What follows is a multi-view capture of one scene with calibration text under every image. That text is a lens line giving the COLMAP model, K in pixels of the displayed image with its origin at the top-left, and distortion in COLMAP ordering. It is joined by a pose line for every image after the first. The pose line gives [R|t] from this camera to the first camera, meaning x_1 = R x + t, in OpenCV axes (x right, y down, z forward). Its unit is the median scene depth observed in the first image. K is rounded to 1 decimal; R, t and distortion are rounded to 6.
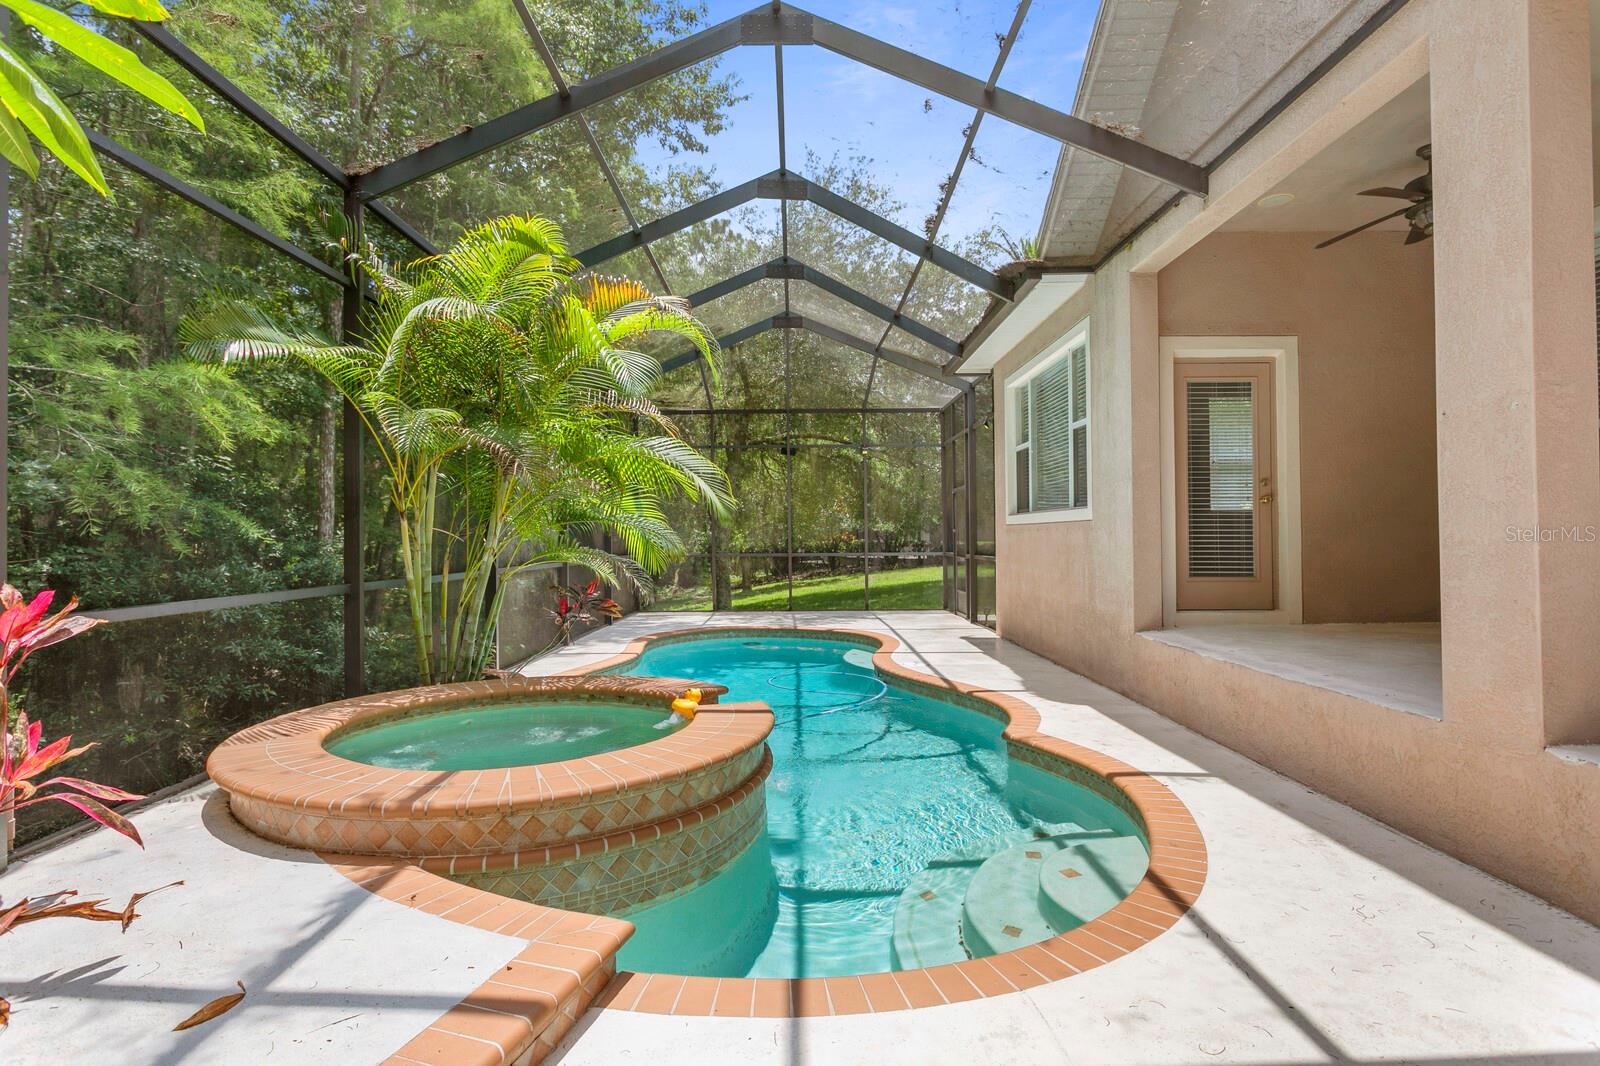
lens RADIAL K [[781.4, 0, 799.2], [0, 781.4, 532.9], [0, 0, 1]] dist [0.001451, 0.003516]
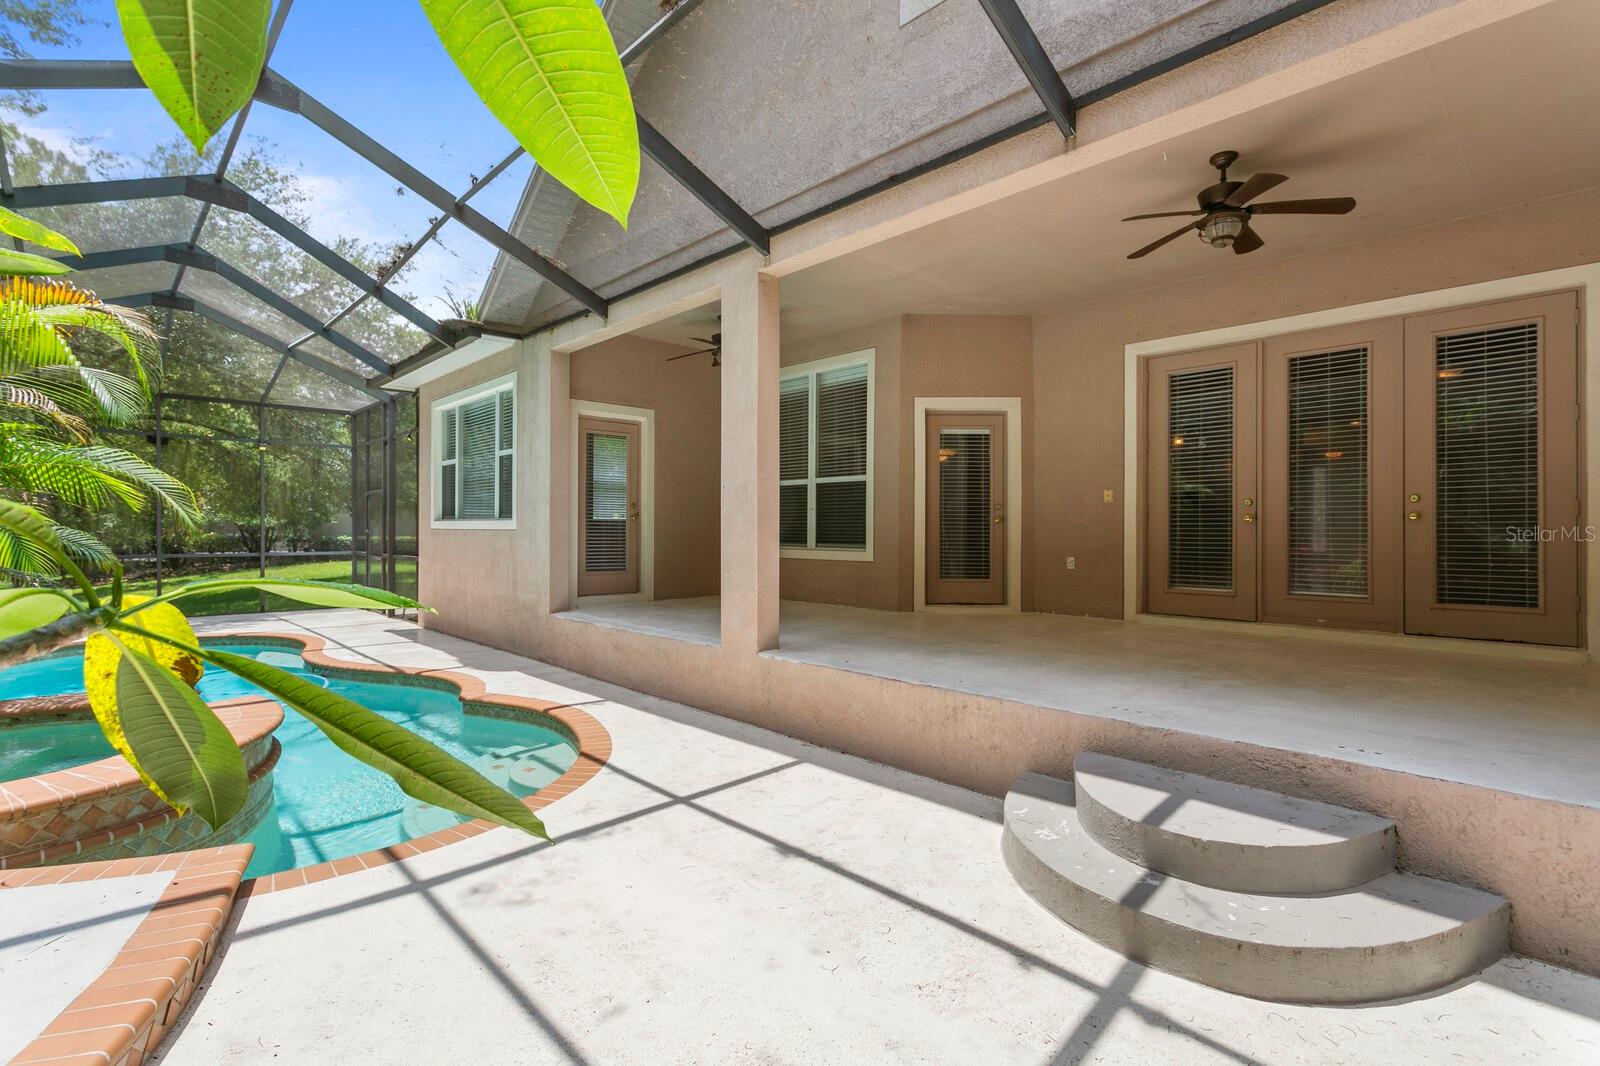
lens RADIAL K [[696.9, 0, 804.3], [0, 696.9, 532.6], [0, 0, 1]] dist [0.004912, 0.000284]
pose [[0.702840, 0.012373, 0.711240, -0.127852], [-0.016638, 0.999861, -0.000953, -0.020839], [-0.711153, -0.011164, 0.702949, -0.173186]]
